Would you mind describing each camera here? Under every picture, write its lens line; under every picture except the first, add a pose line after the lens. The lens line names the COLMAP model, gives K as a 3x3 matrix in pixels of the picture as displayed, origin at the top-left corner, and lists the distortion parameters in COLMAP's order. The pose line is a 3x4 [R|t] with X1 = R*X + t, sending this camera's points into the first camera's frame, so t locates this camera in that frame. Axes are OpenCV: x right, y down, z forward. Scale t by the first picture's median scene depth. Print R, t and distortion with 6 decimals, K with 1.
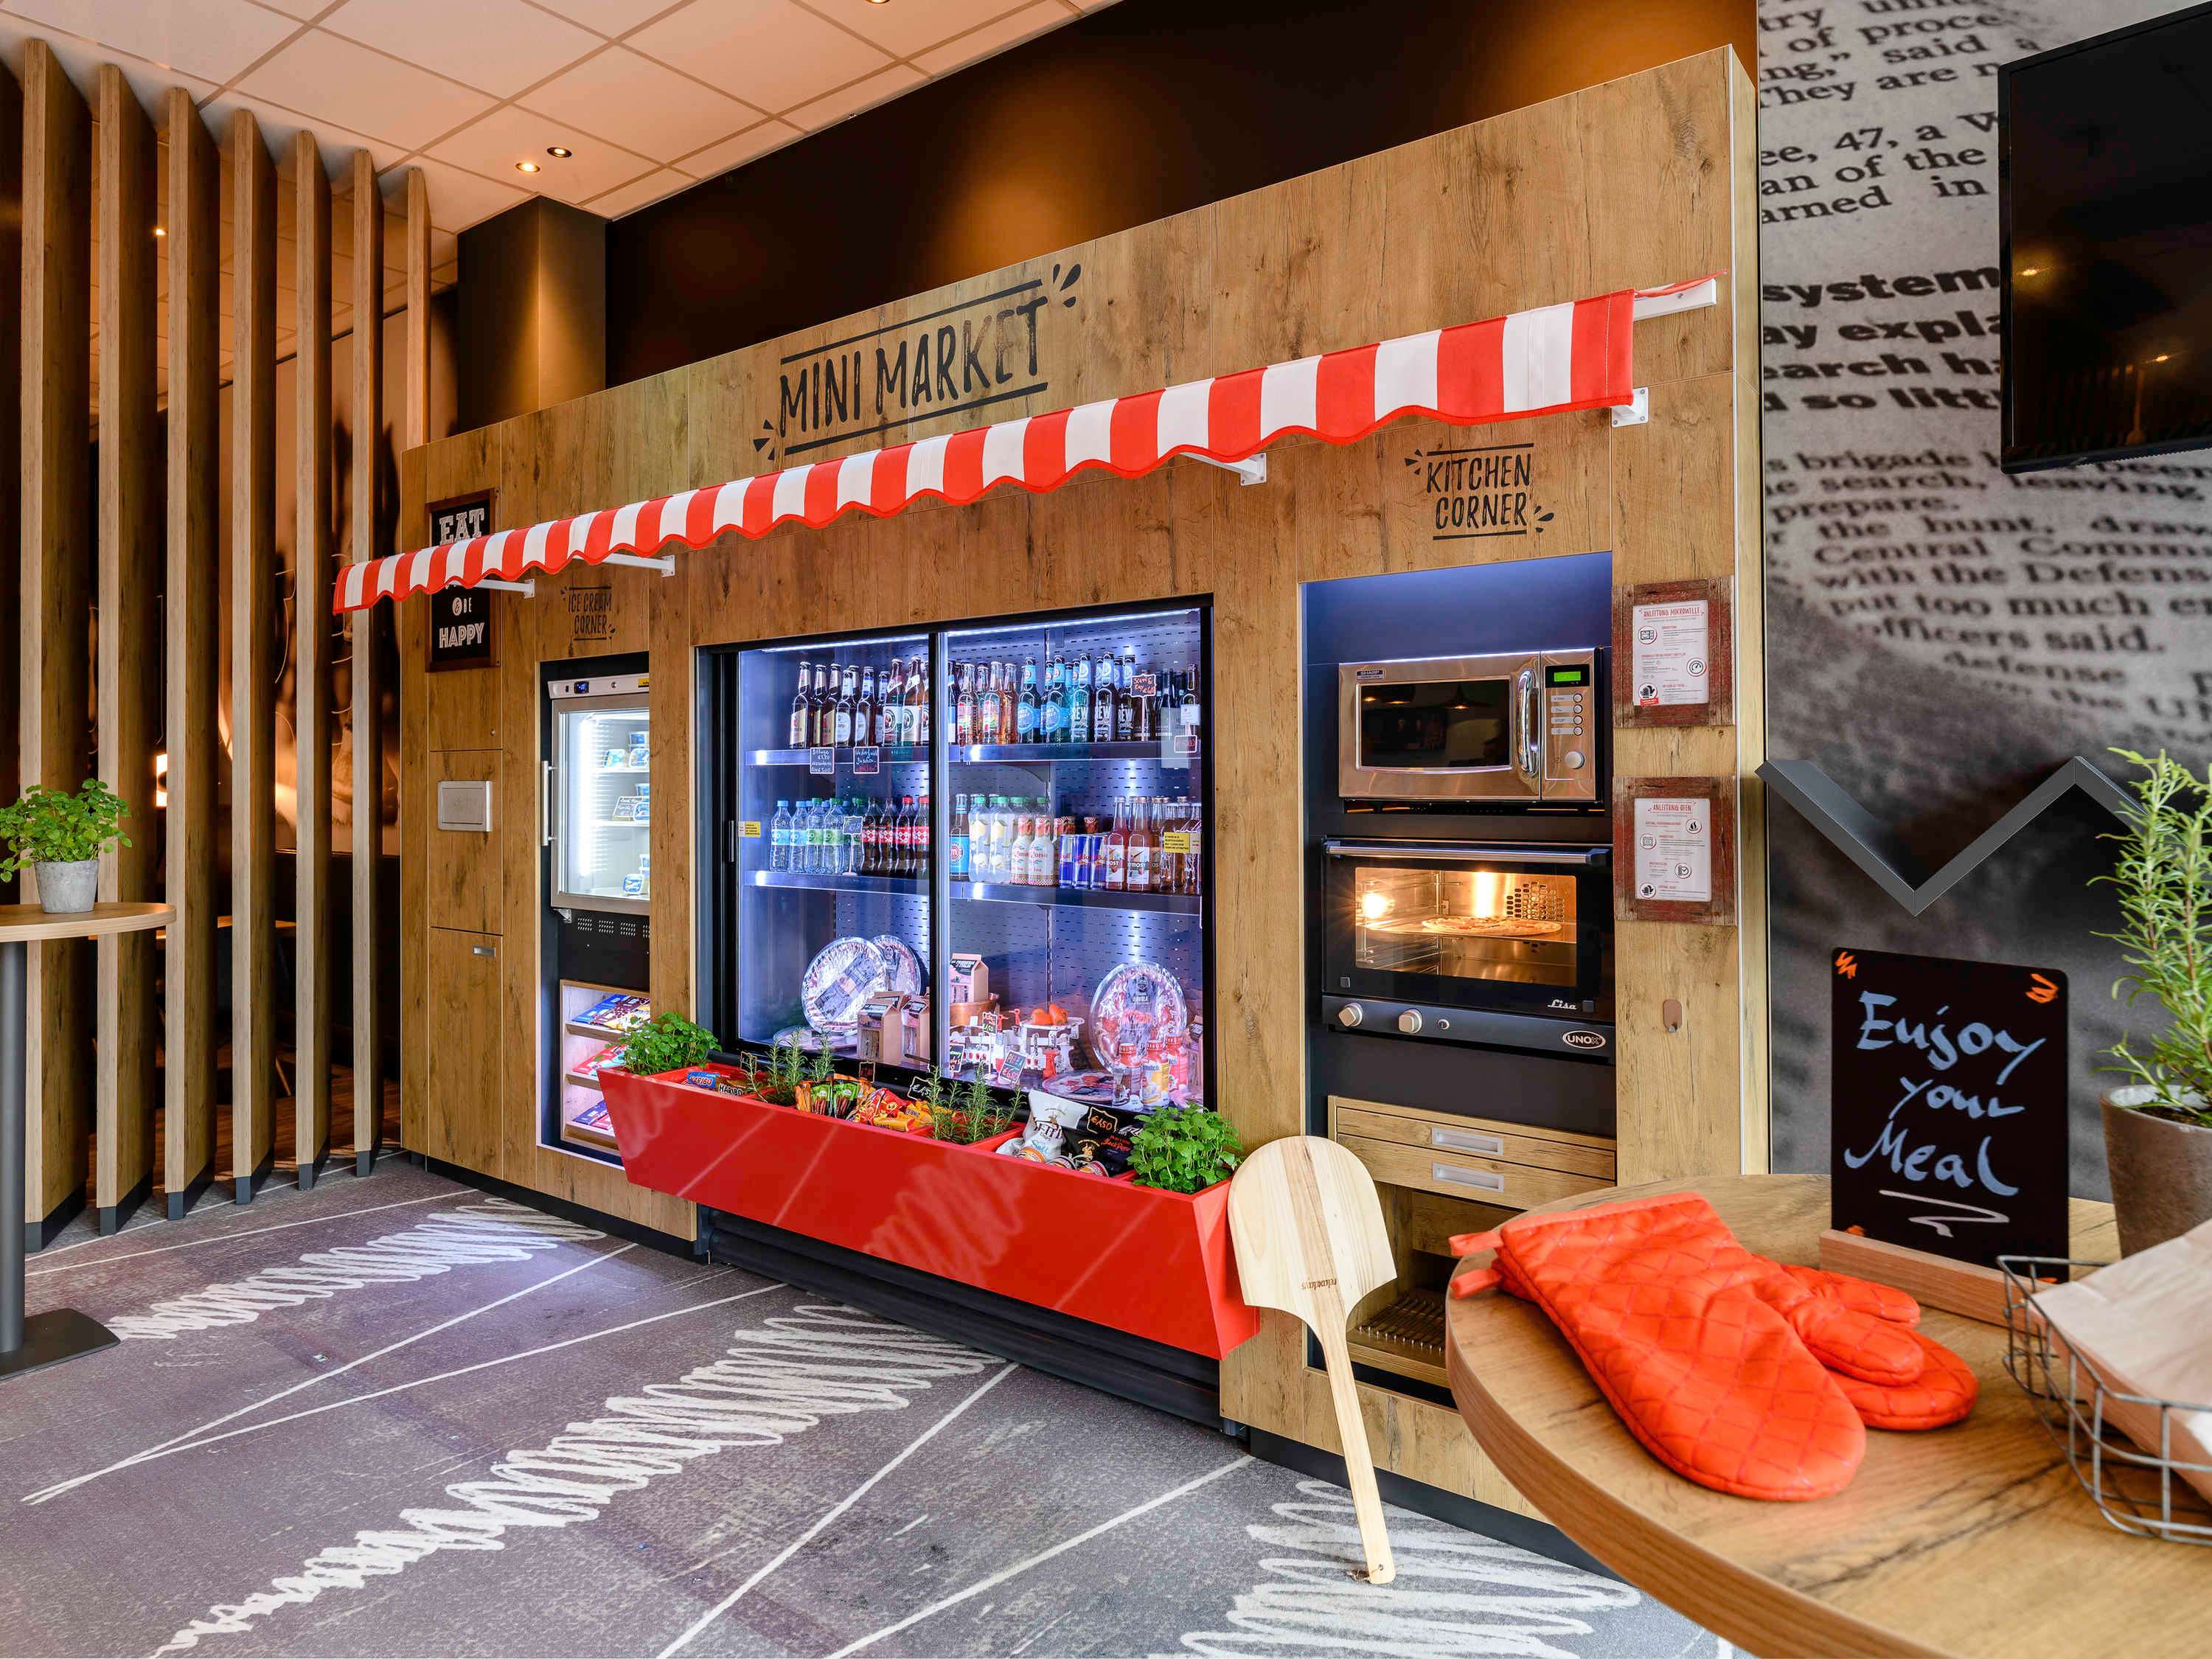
lens RADIAL K [[1361.0, 0, 1103.5], [0, 1361.0, 694.4], [0, 0, 1]] dist [0.000956, -0.003608]
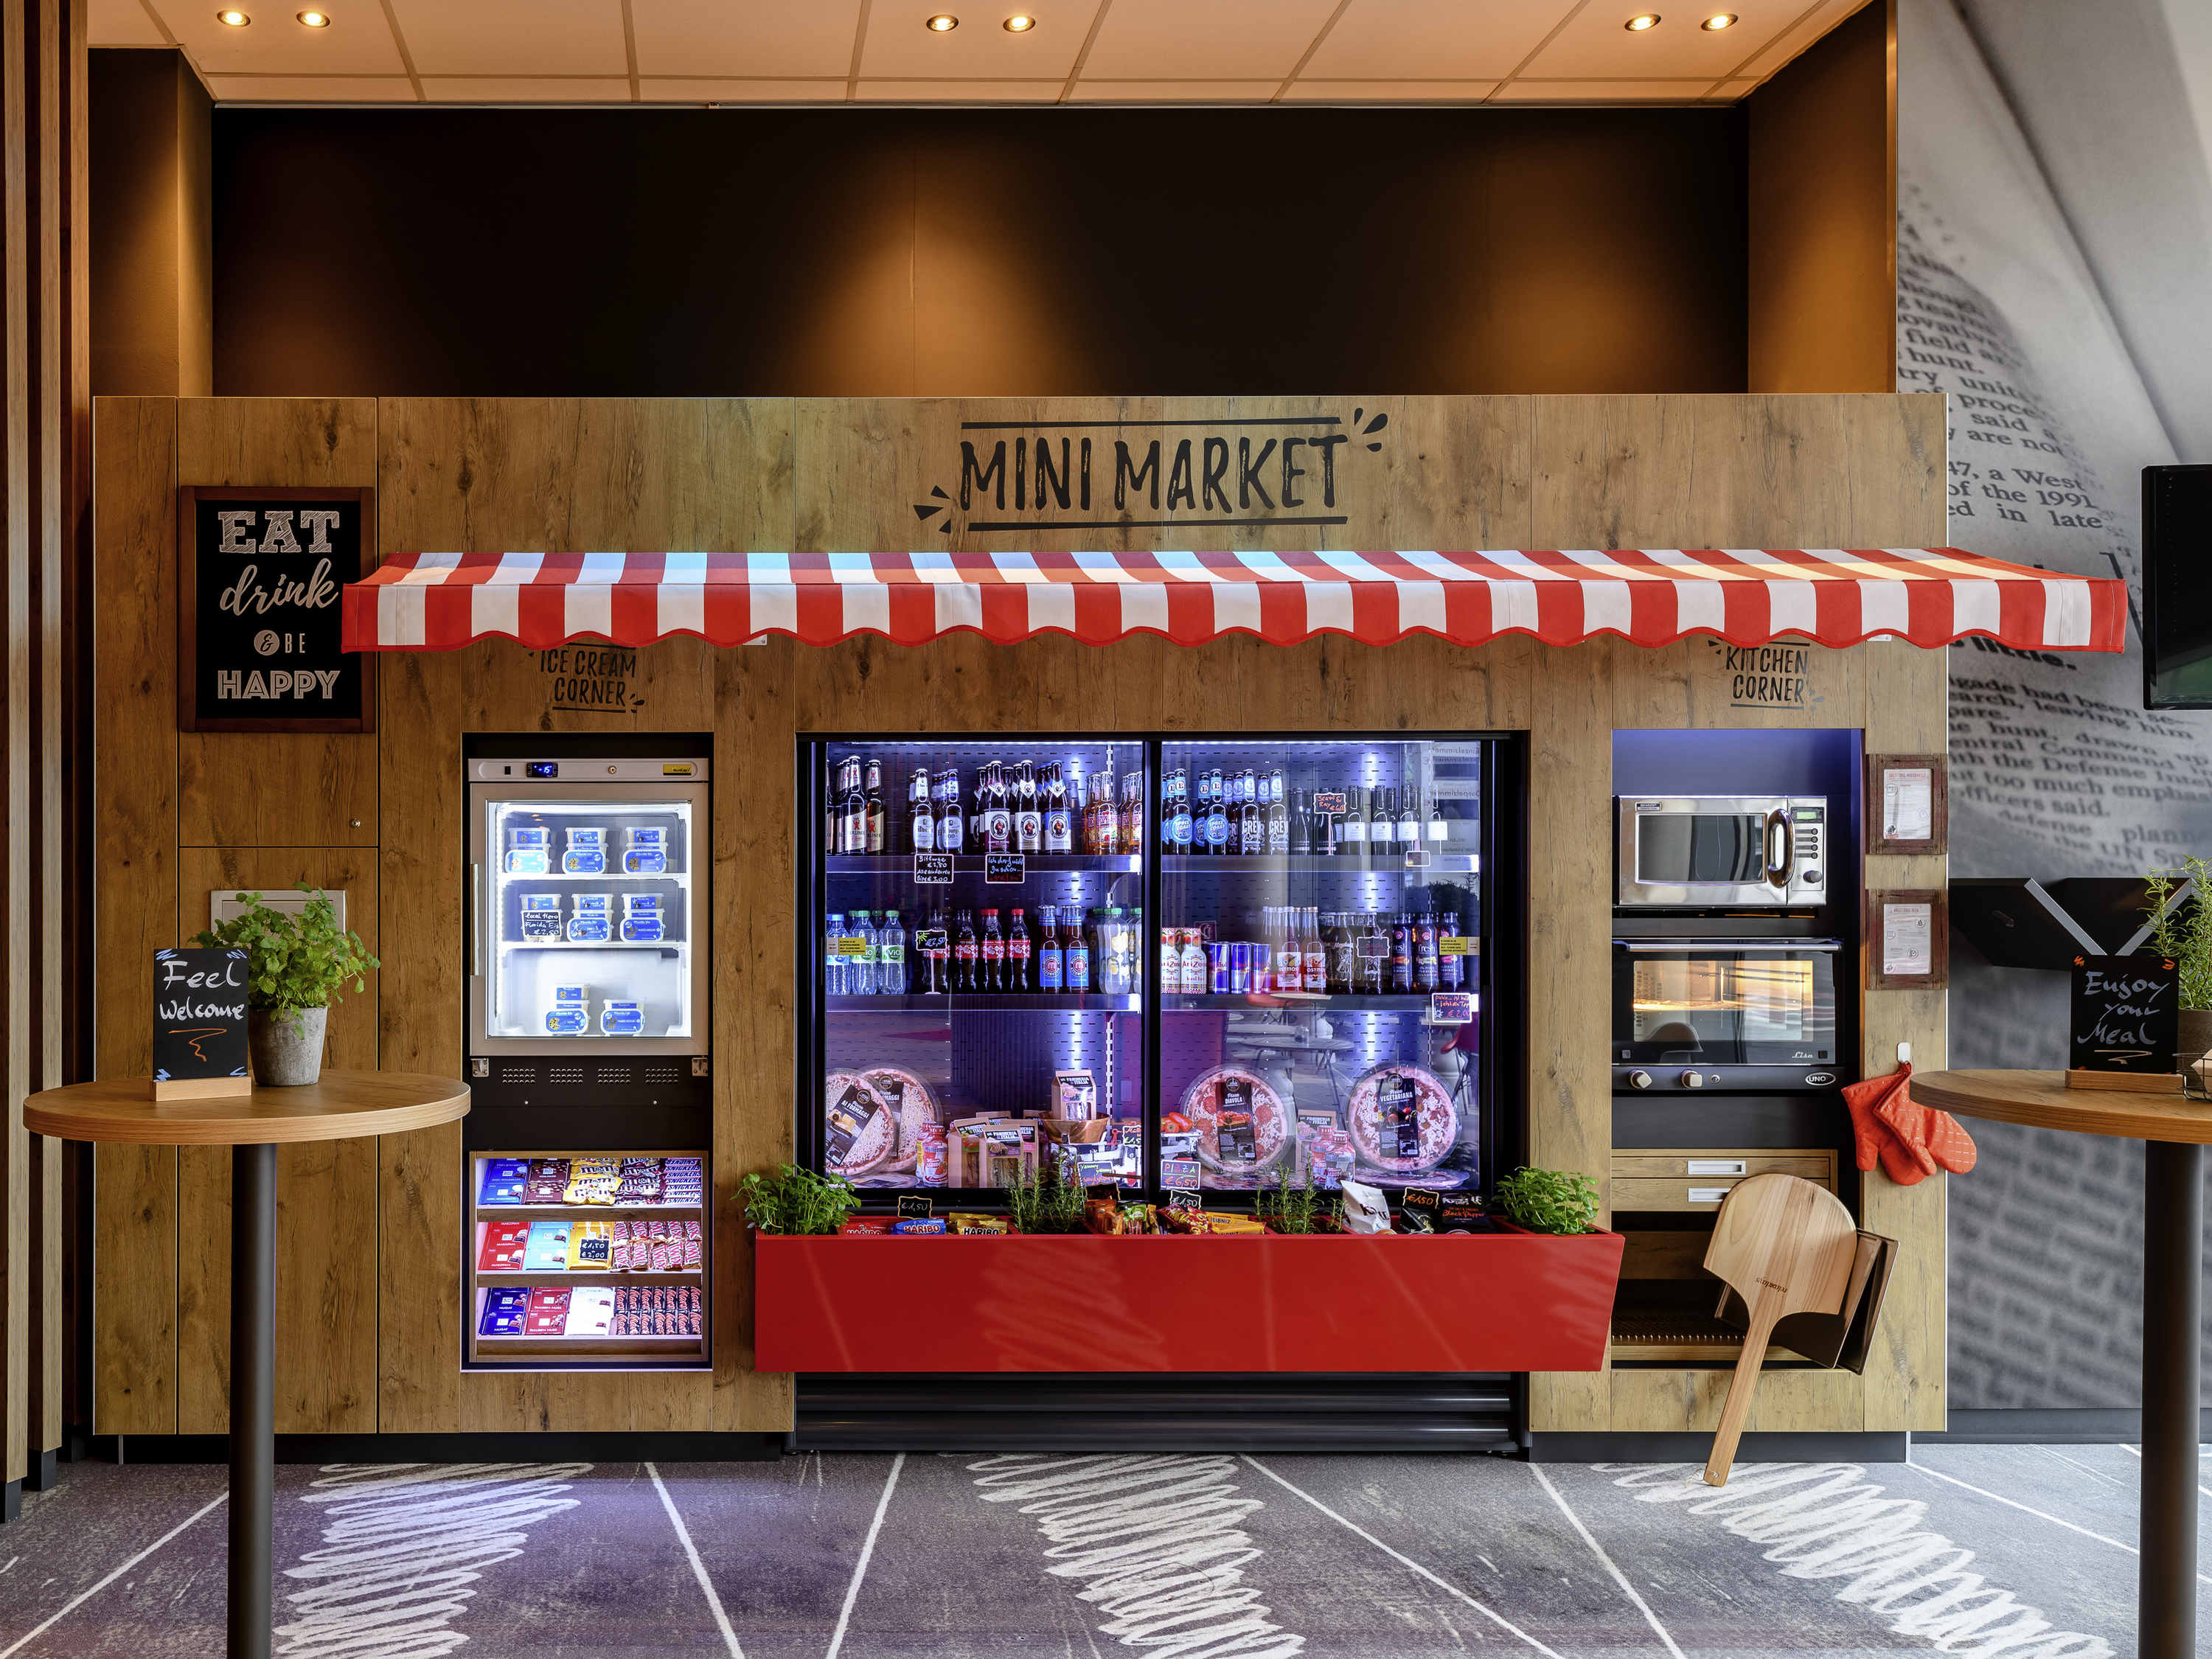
lens RADIAL K [[1669.2, 0, 708.1], [0, 1669.2, 808.6], [0, 0, 1]] dist [0.012464, -0.004914]
pose [[0.794531, 0.033634, 0.606291, -1.393203], [-0.039399, 0.999216, -0.003800, 0.026524], [-0.605944, -0.020868, 0.795234, 0.293612]]
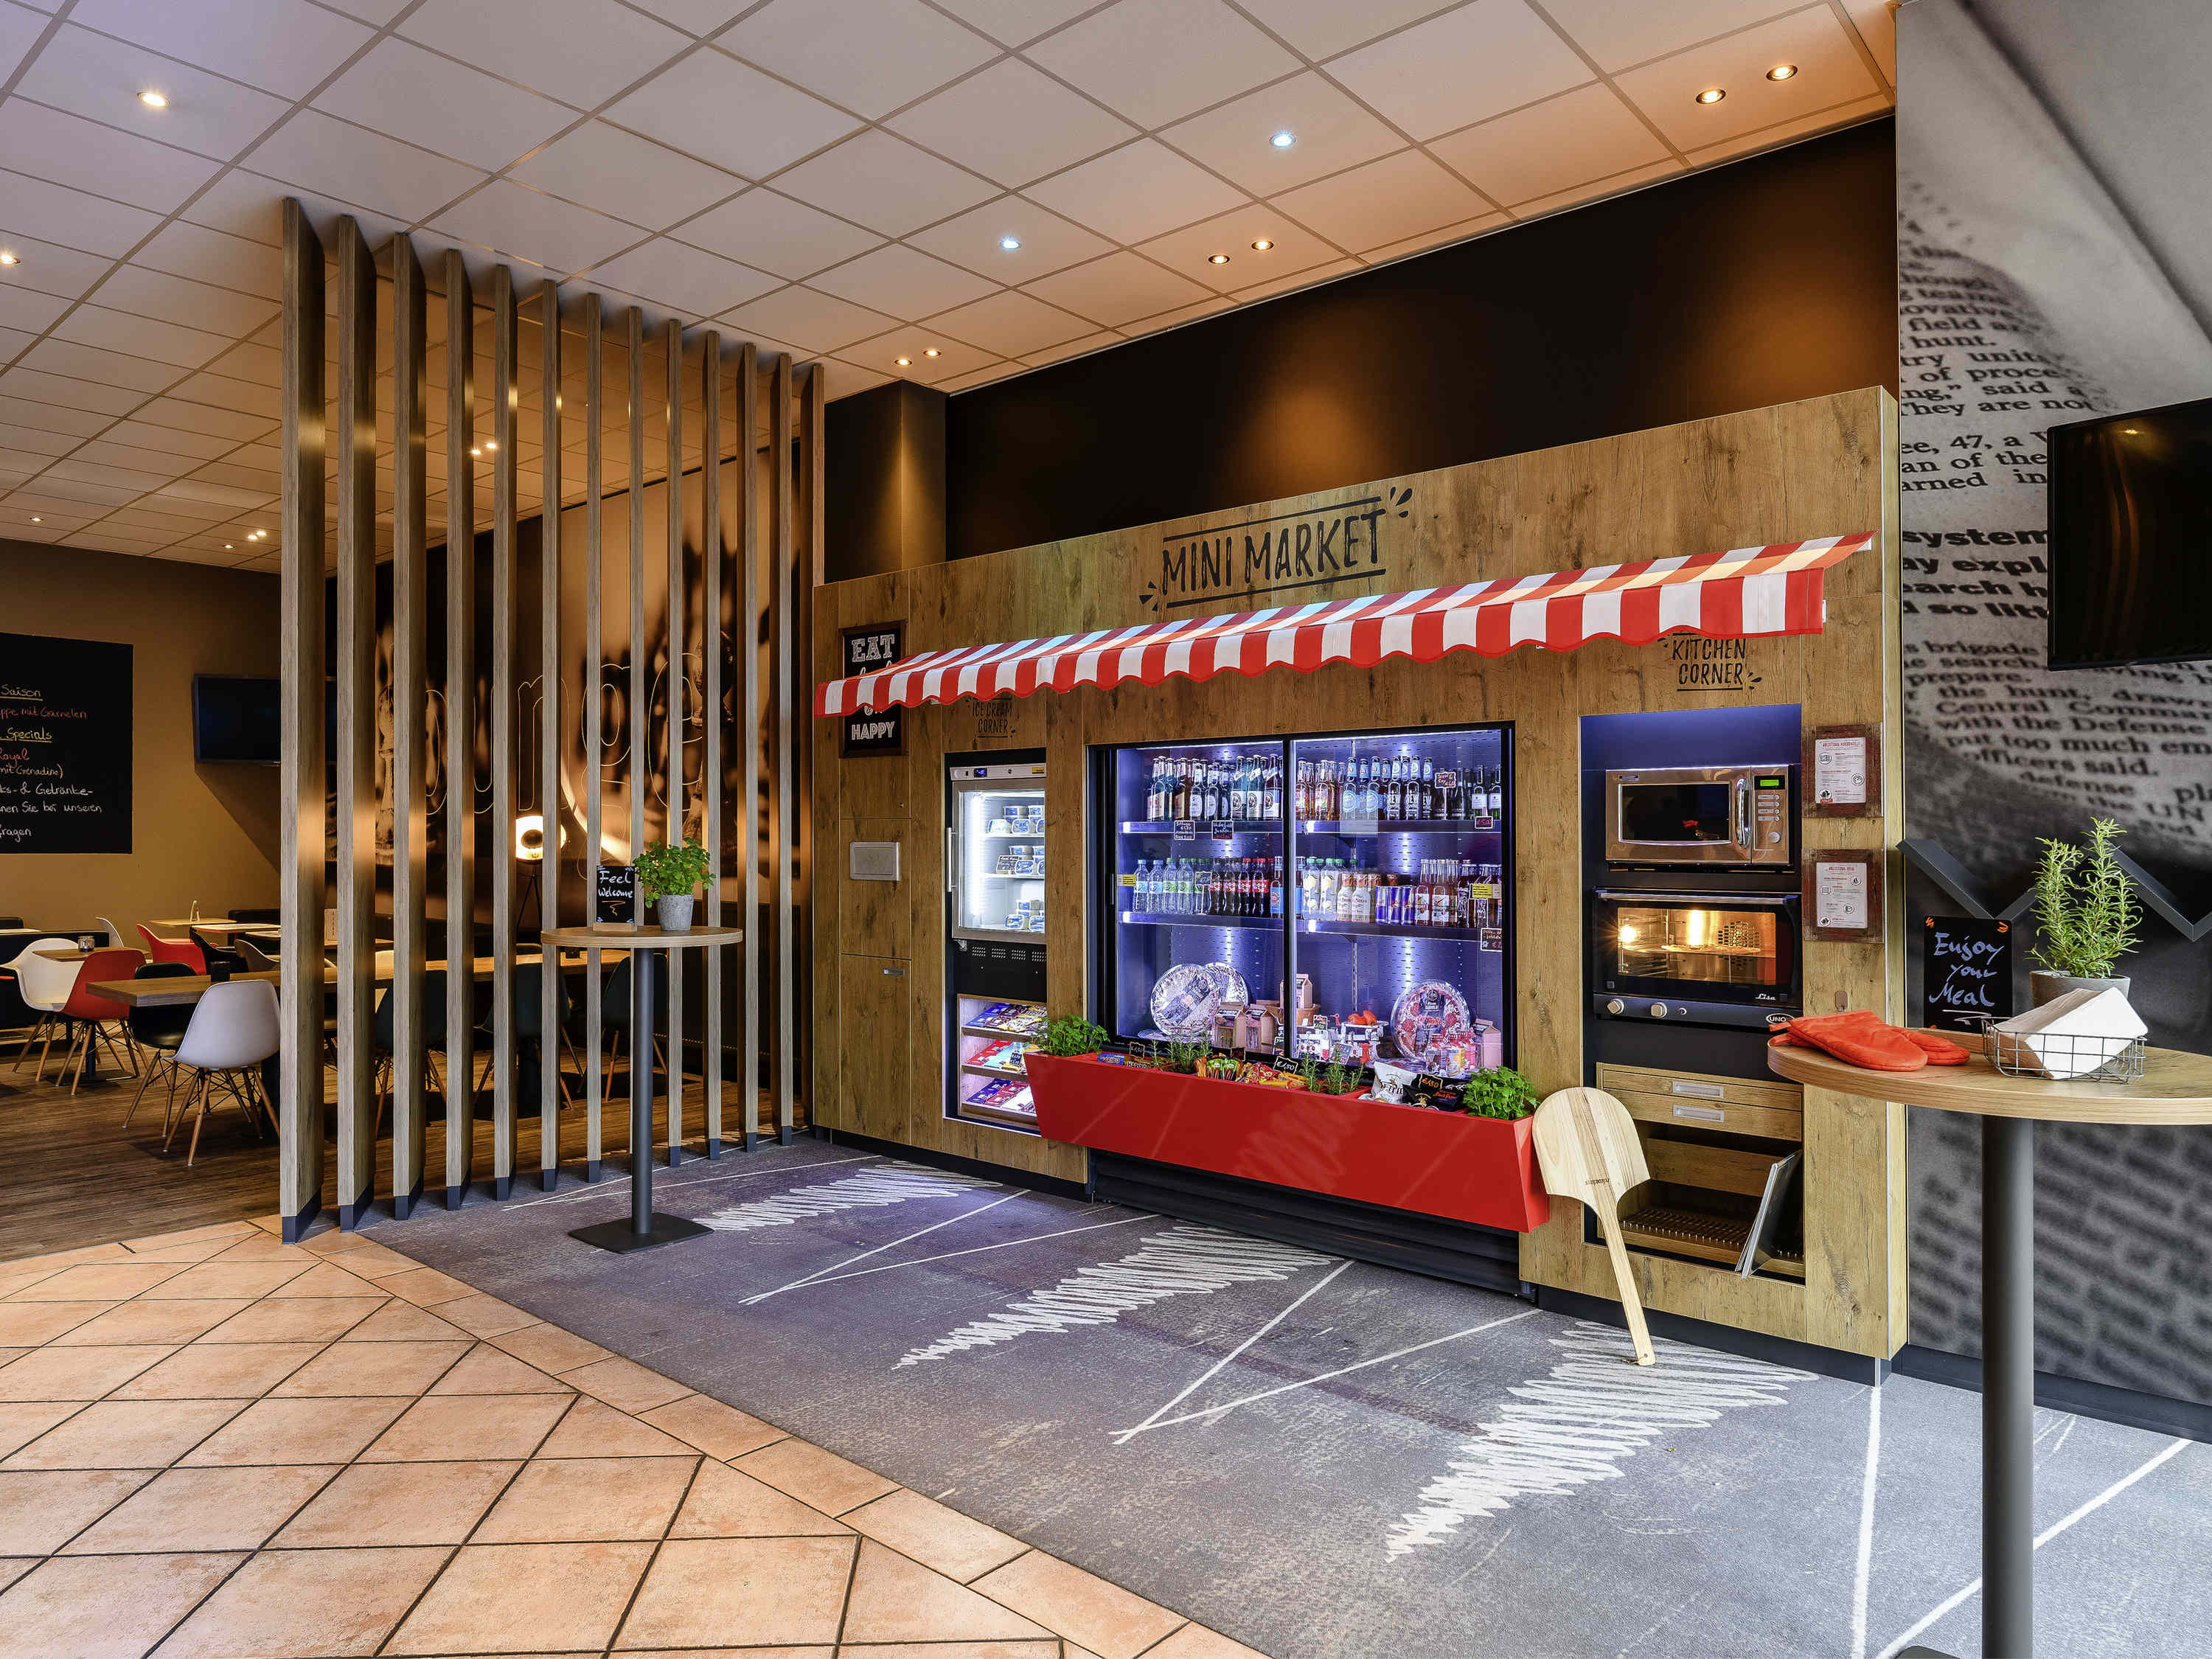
lens RADIAL K [[1404.6, 0, 1102.2], [0, 1404.6, 746.1], [0, 0, 1]] dist [0.001633, -0.003510]
pose [[0.997447, 0.006957, -0.071065, -0.264802], [-0.007605, 0.999932, -0.008864, -0.031141], [0.070998, 0.009382, 0.997432, -0.564093]]
